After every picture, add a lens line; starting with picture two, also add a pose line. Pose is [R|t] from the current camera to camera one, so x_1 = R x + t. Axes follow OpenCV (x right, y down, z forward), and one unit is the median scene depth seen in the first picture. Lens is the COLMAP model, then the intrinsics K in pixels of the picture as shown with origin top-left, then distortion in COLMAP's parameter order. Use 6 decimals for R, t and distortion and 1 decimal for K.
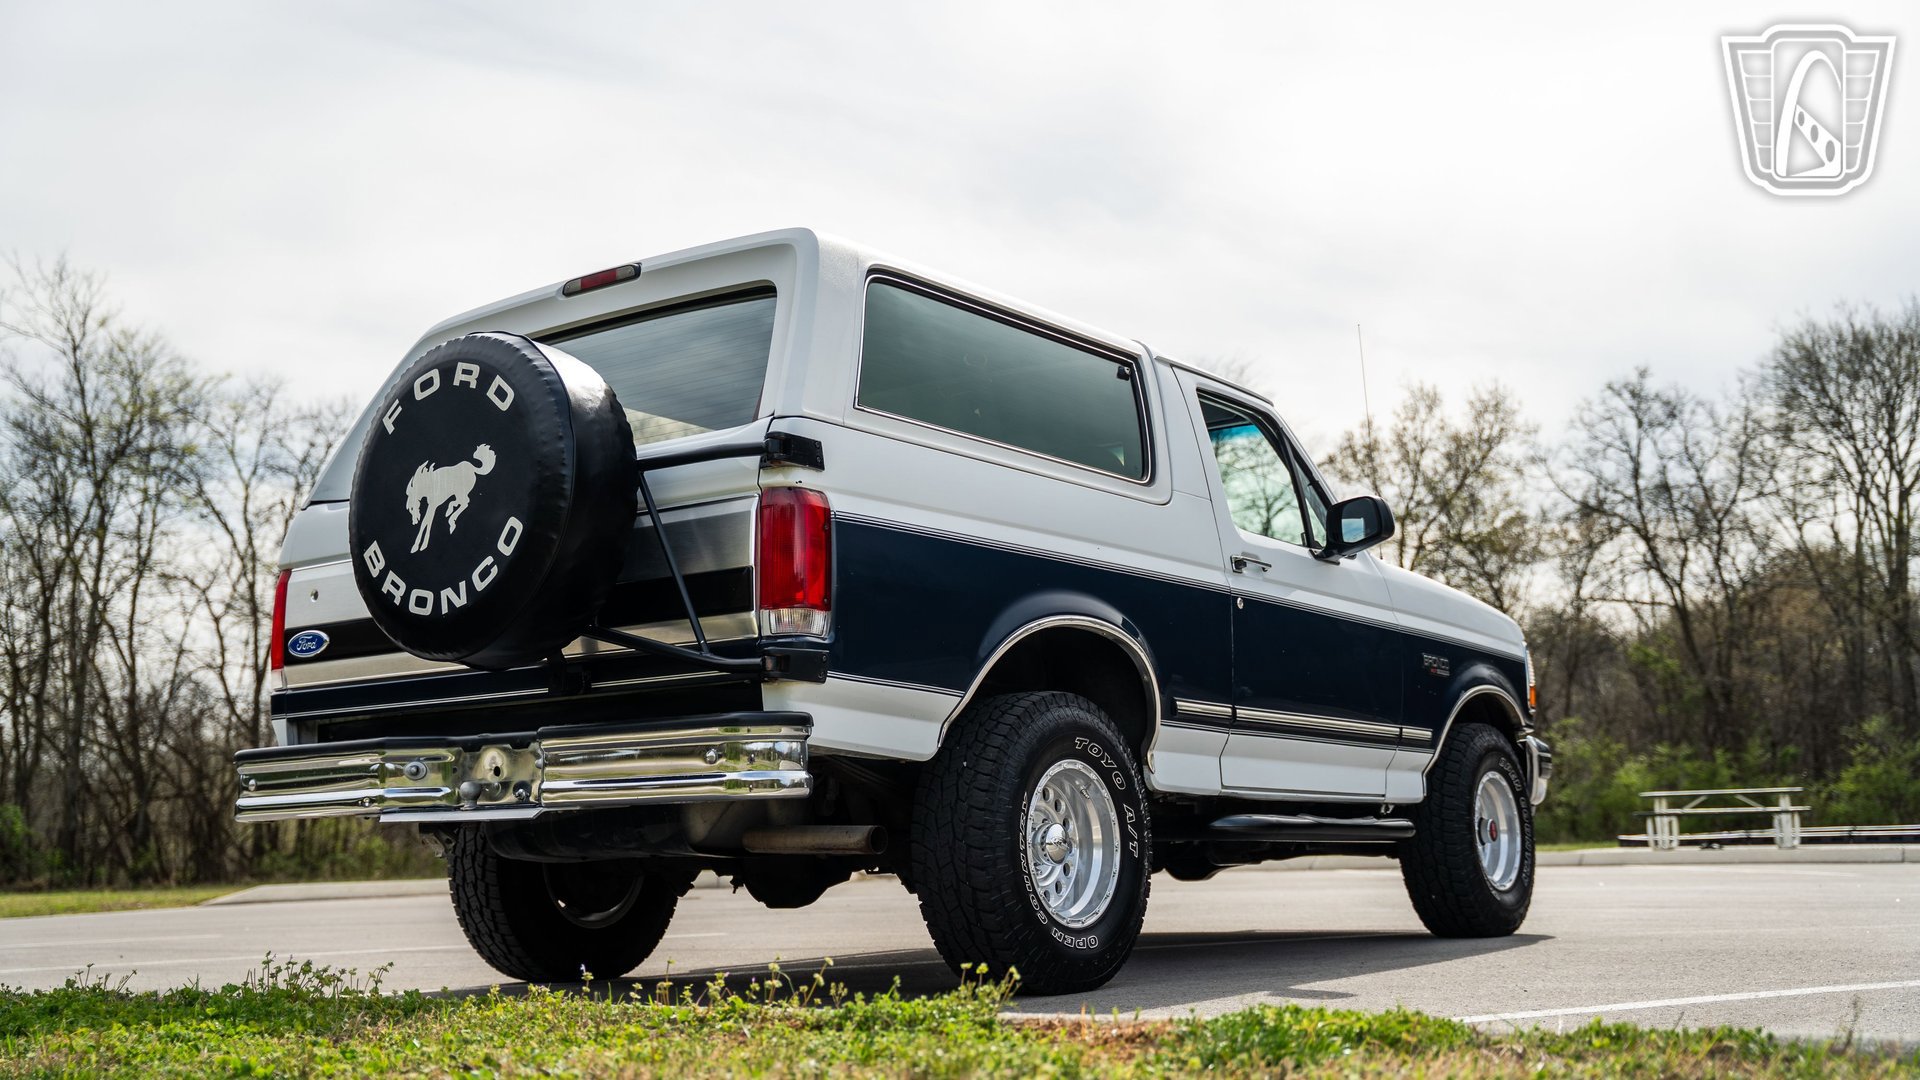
lens RADIAL K [[2073.3, 0, 987.6], [0, 2073.3, 551.4], [0, 0, 1]] dist [0.039243, 0.000000]
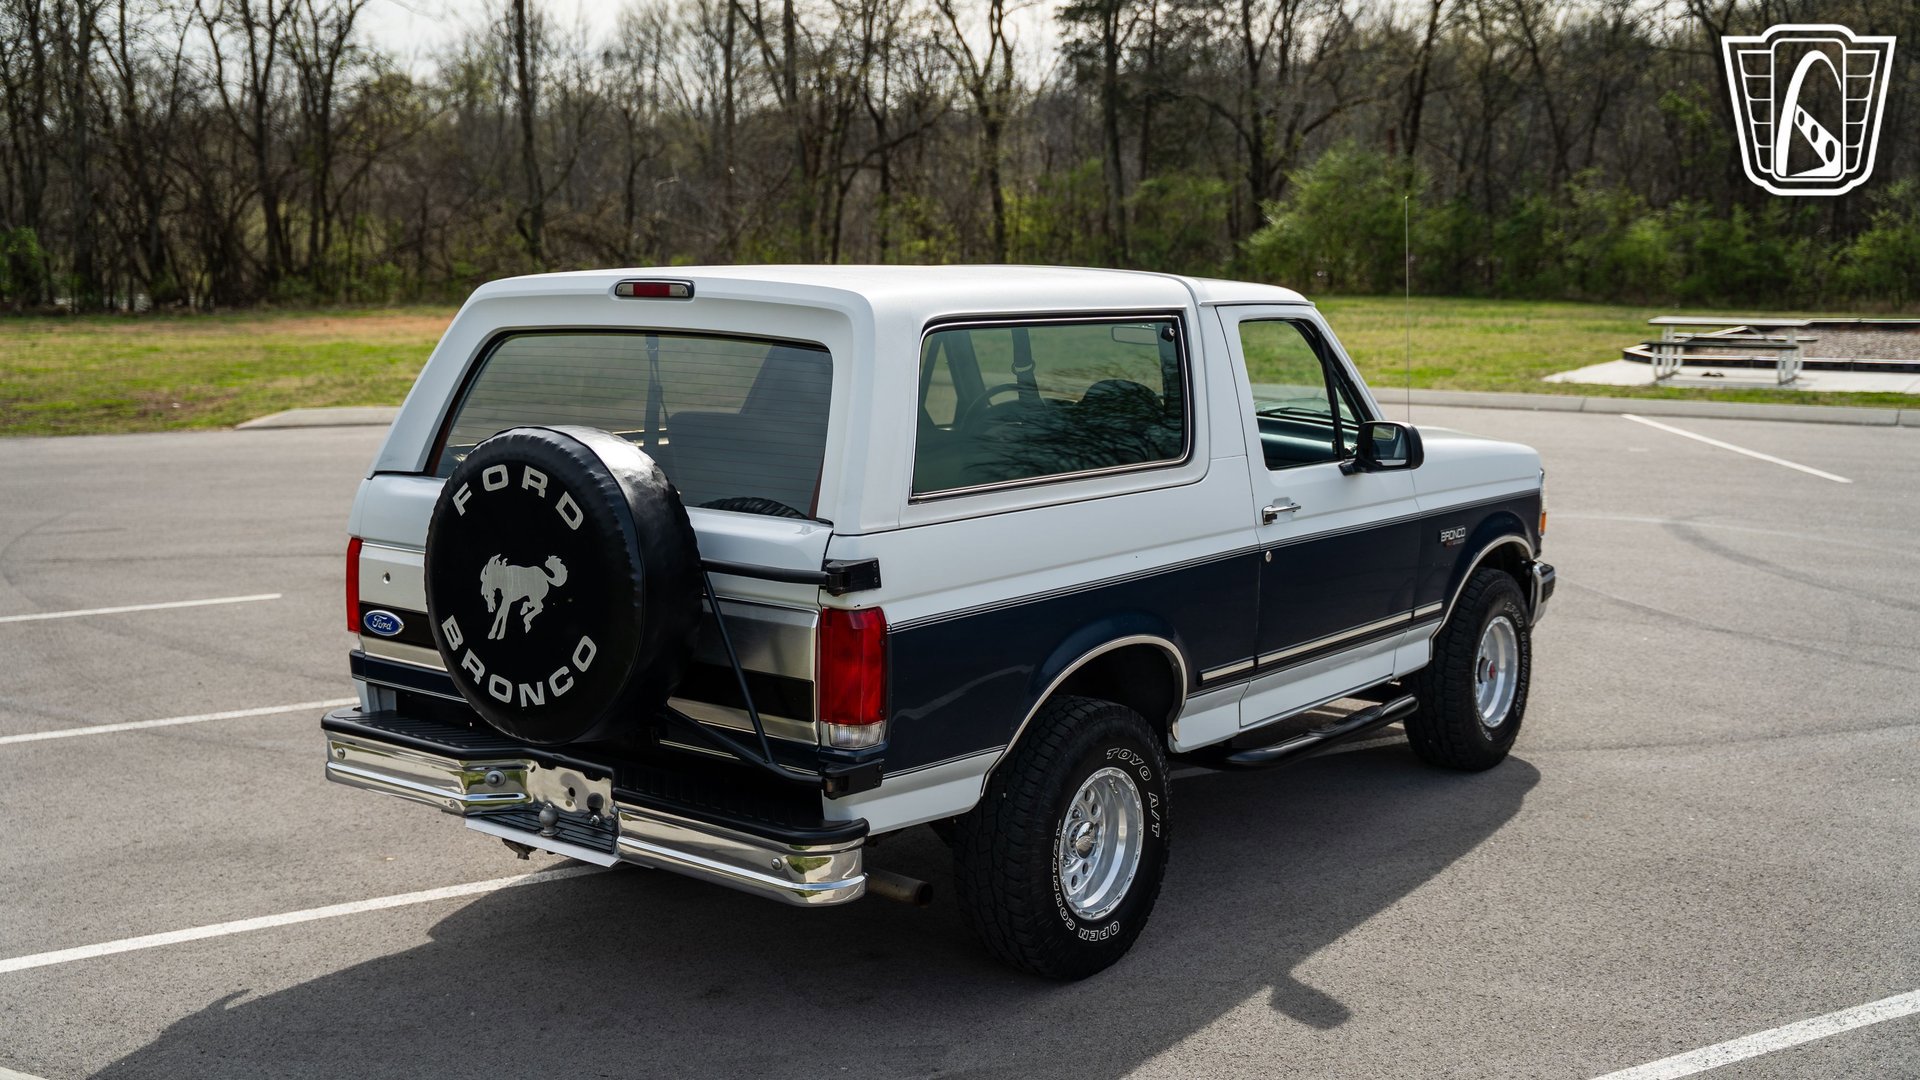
lens RADIAL K [[2073.3, 0, 975.4], [0, 2073.3, 560.0], [0, 0, 1]] dist [0.039243, 0.000000]
pose [[0.999620, 0.027259, -0.004194, -0.017781], [-0.024769, 0.954182, 0.298199, -0.240730], [0.012130, -0.297981, 0.954495, 0.004841]]
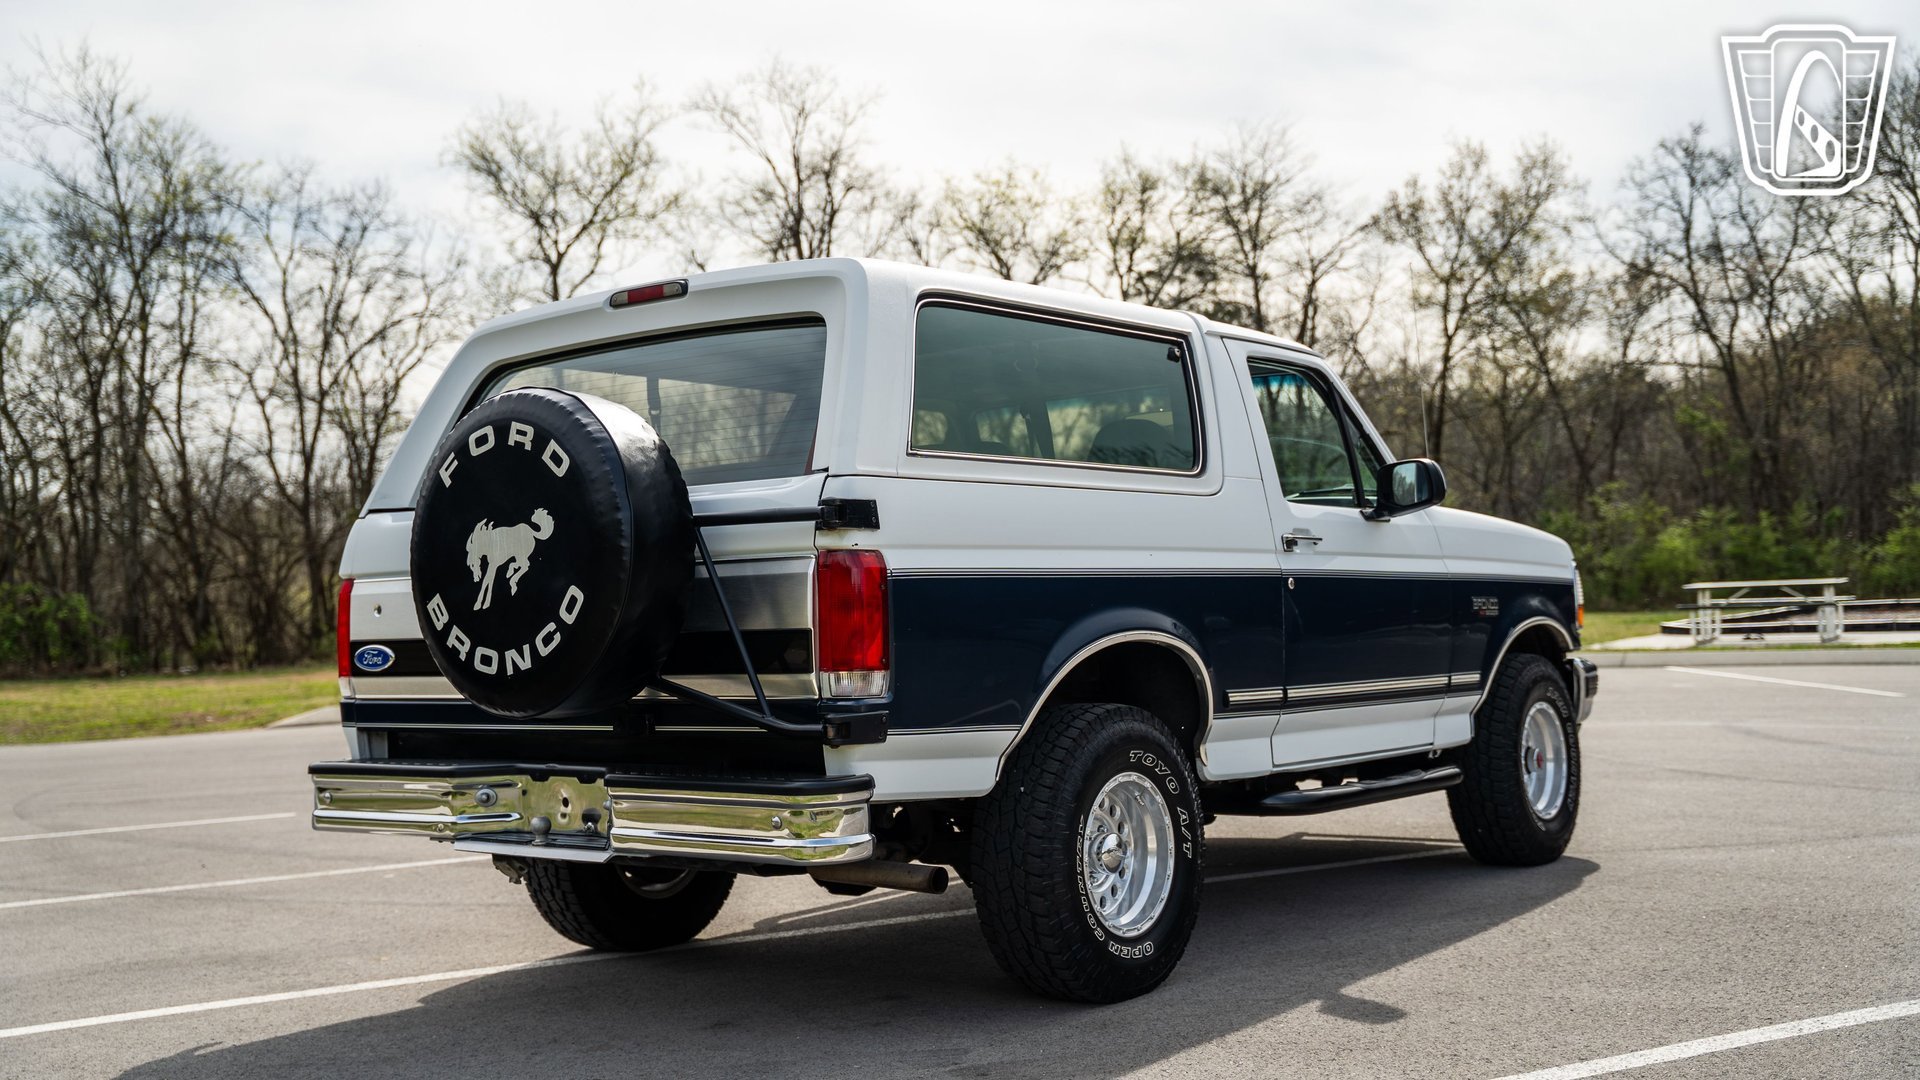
lens RADIAL K [[2073.3, 0, 976.6], [0, 2073.3, 552.8], [0, 0, 1]] dist [0.039243, 0.000000]
pose [[0.999598, -0.013435, -0.024958, -0.004452], [0.016369, 0.992477, 0.121334, -0.098056], [0.023140, -0.121694, 0.992298, 0.002350]]
